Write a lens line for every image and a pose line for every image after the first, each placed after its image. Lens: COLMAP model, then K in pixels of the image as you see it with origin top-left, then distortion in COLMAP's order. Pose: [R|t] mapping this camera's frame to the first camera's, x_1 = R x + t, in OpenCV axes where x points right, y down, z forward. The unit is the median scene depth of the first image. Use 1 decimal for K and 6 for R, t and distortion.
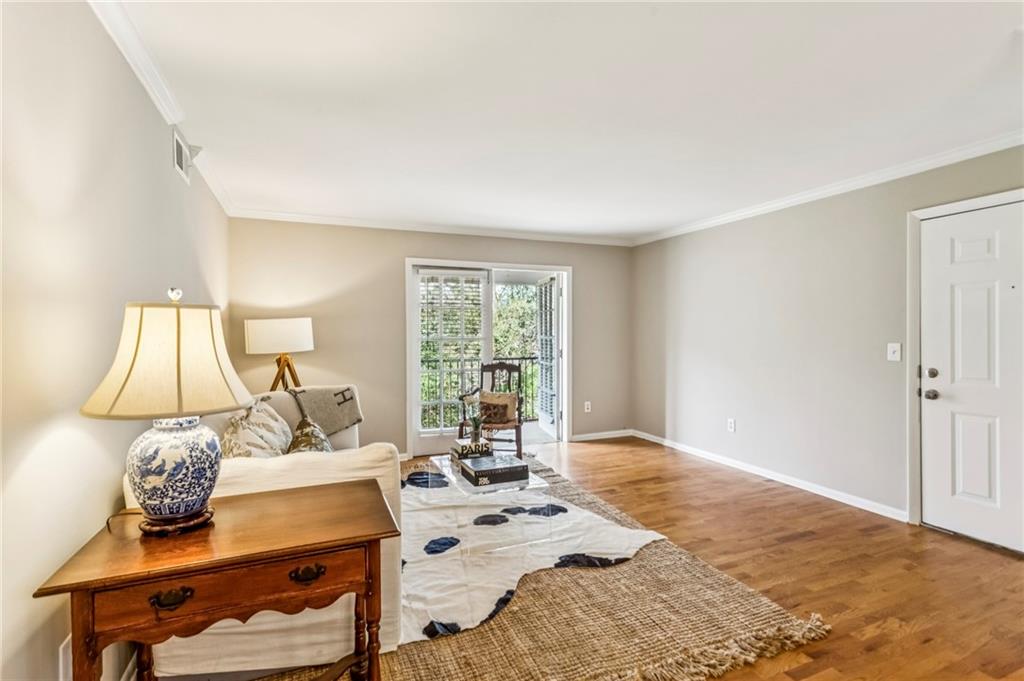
lens RADIAL K [[489.0, 0, 507.3], [0, 489.0, 334.3], [0, 0, 1]] dist [0.002550, -0.000379]
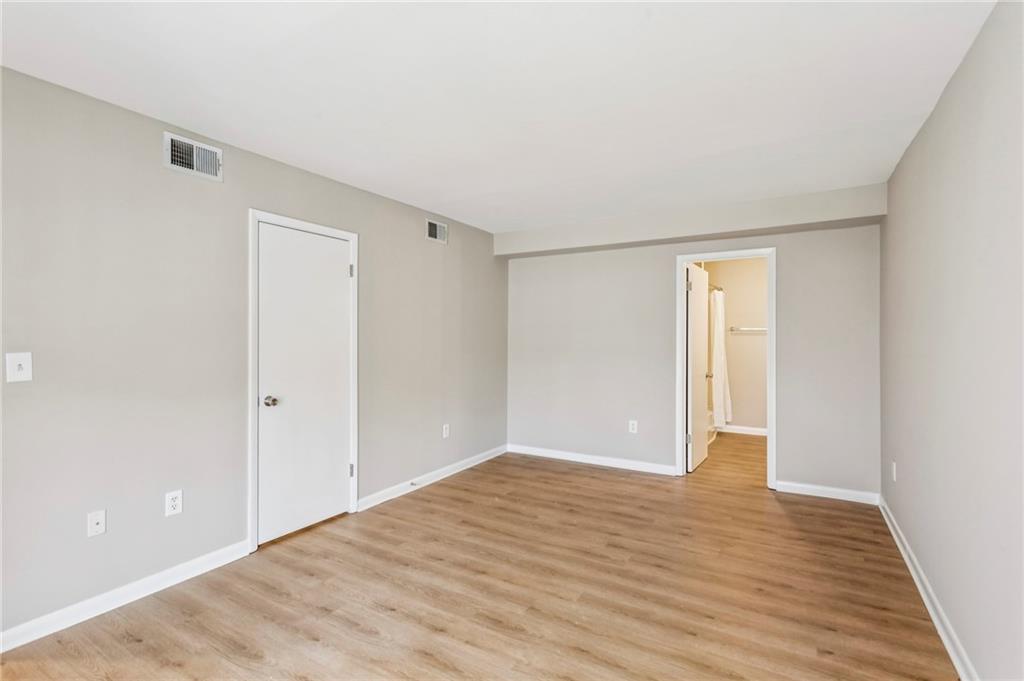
lens RADIAL K [[489.0, 0, 507.3], [0, 489.0, 334.3], [0, 0, 1]] dist [0.002550, -0.000379]
pose [[-0.607648, 0.009987, 0.794144, -0.209862], [0.006773, 0.999950, -0.007392, -0.002177], [-0.794178, 0.000887, -0.607685, 1.215915]]
